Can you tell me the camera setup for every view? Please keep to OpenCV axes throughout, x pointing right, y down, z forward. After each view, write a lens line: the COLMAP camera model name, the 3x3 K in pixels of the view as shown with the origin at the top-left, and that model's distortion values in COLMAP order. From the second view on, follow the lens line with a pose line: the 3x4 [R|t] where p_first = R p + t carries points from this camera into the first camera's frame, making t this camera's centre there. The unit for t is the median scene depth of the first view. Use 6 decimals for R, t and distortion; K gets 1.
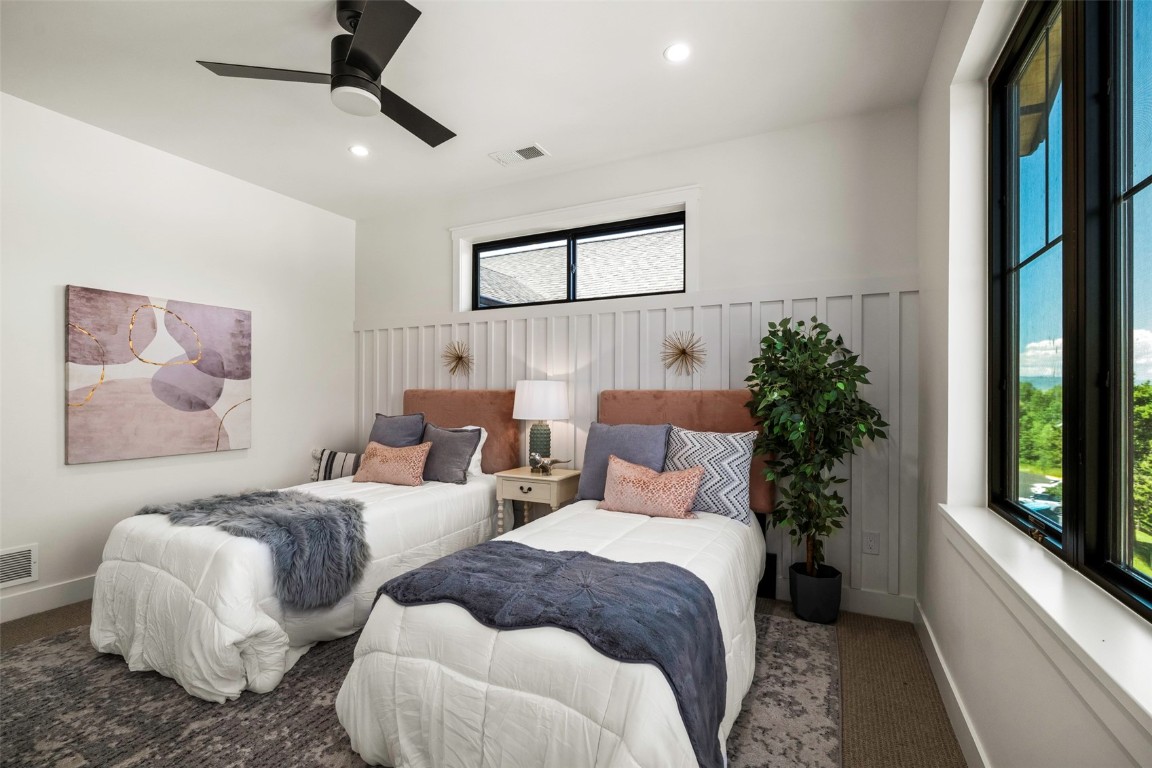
lens RADIAL K [[507.1, 0, 575.7], [0, 507.1, 395.0], [0, 0, 1]] dist [-0.001782, -0.000555]
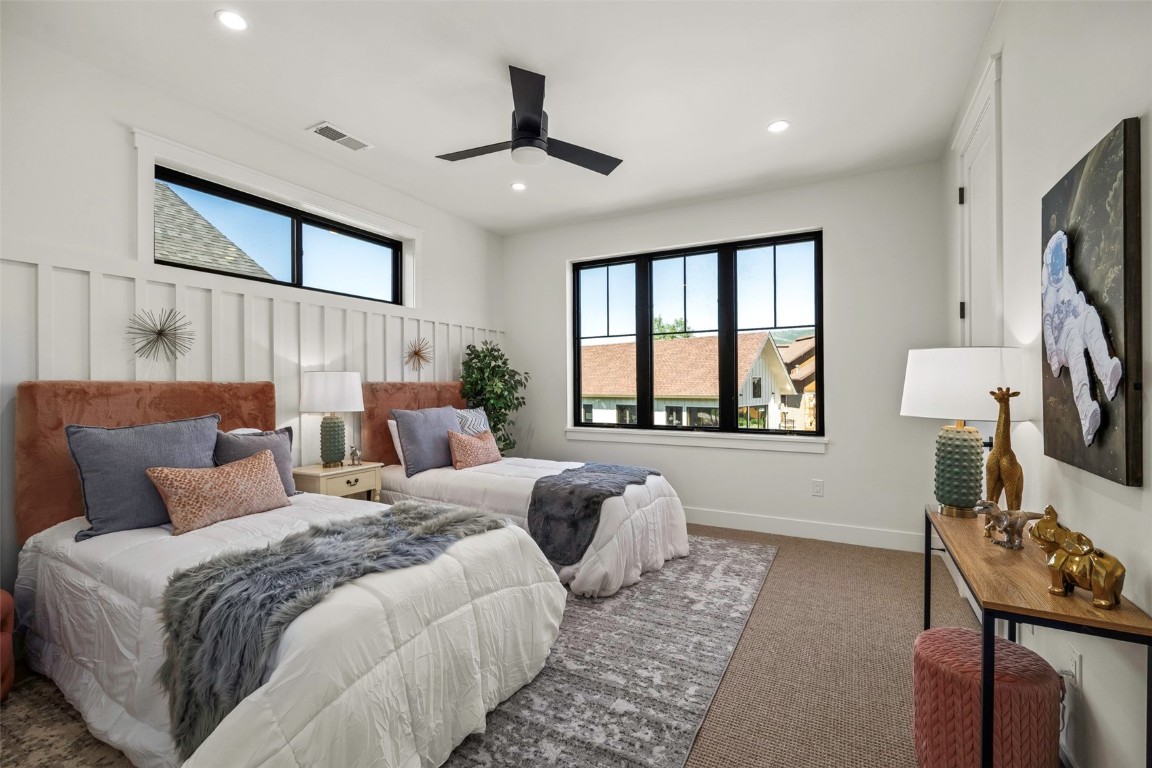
lens RADIAL K [[509.8, 0, 576.0], [0, 509.8, 384.0], [0, 0, 1]] dist [-0.000962, -0.000324]
pose [[0.032551, -0.004702, 0.999459, -1.074087], [0.006273, 0.999970, 0.004500, -0.007367], [-0.999450, 0.006123, 0.032580, 0.525680]]
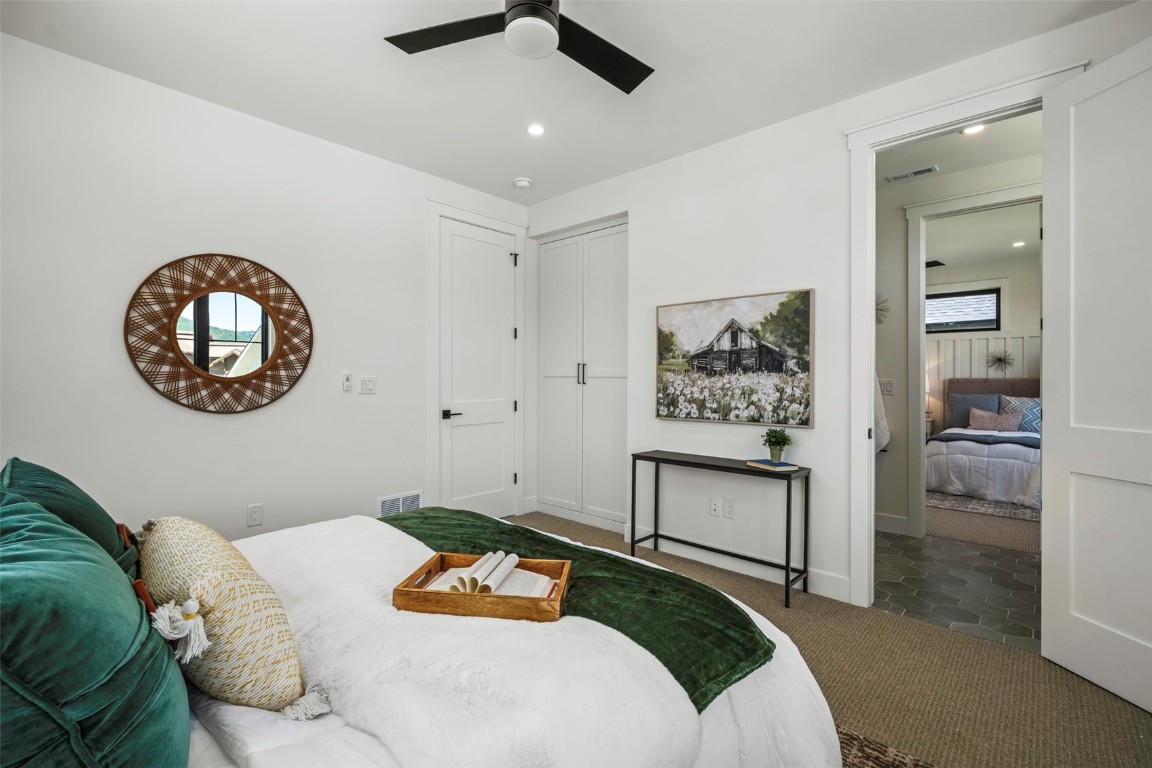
lens RADIAL K [[509.8, 0, 576.0], [0, 509.8, 384.0], [0, 0, 1]] dist [-0.000962, -0.000324]
pose [[0.960054, -0.001908, -0.279810, -0.833512], [0.004494, 0.999953, 0.008598, -0.011039], [0.279780, -0.009512, 0.960017, -1.417336]]
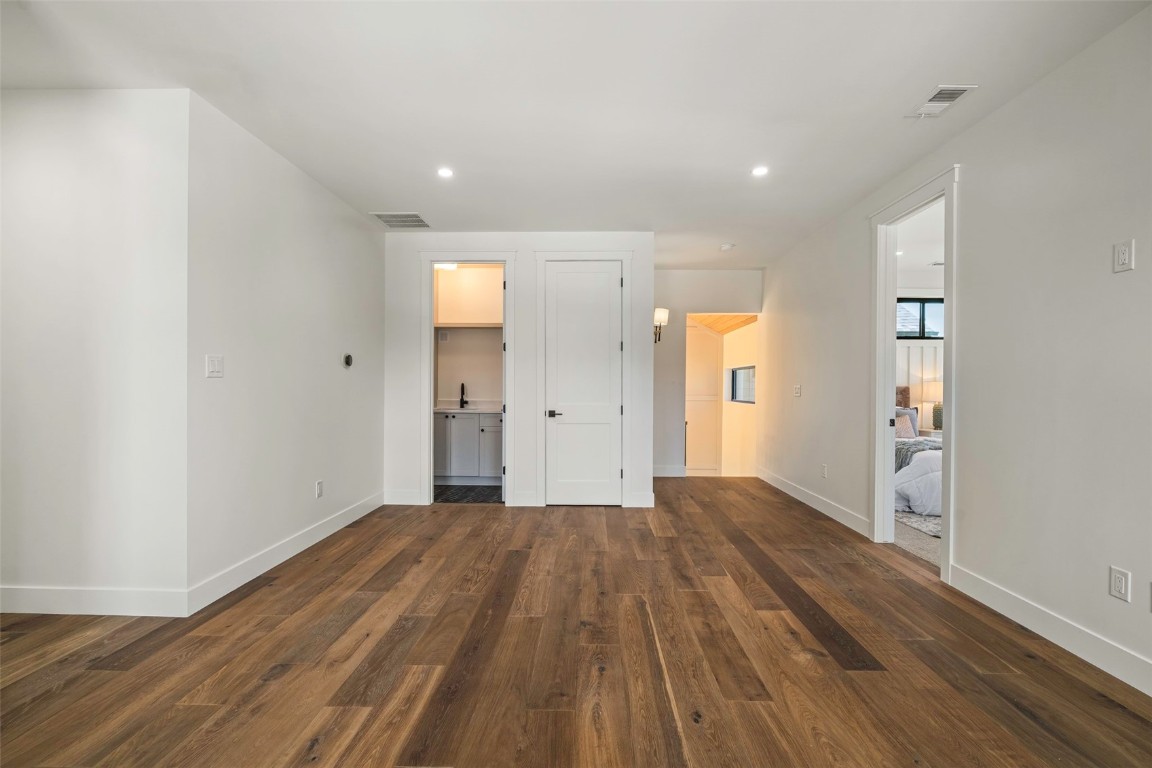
lens RADIAL K [[509.8, 0, 576.0], [0, 509.8, 384.0], [0, 0, 1]] dist [-0.000962, -0.000324]
pose [[0.907947, 0.002313, 0.419078, -2.186711], [-0.004030, 0.999987, 0.003211, -0.021075], [-0.419065, -0.004604, 0.907945, -0.158958]]
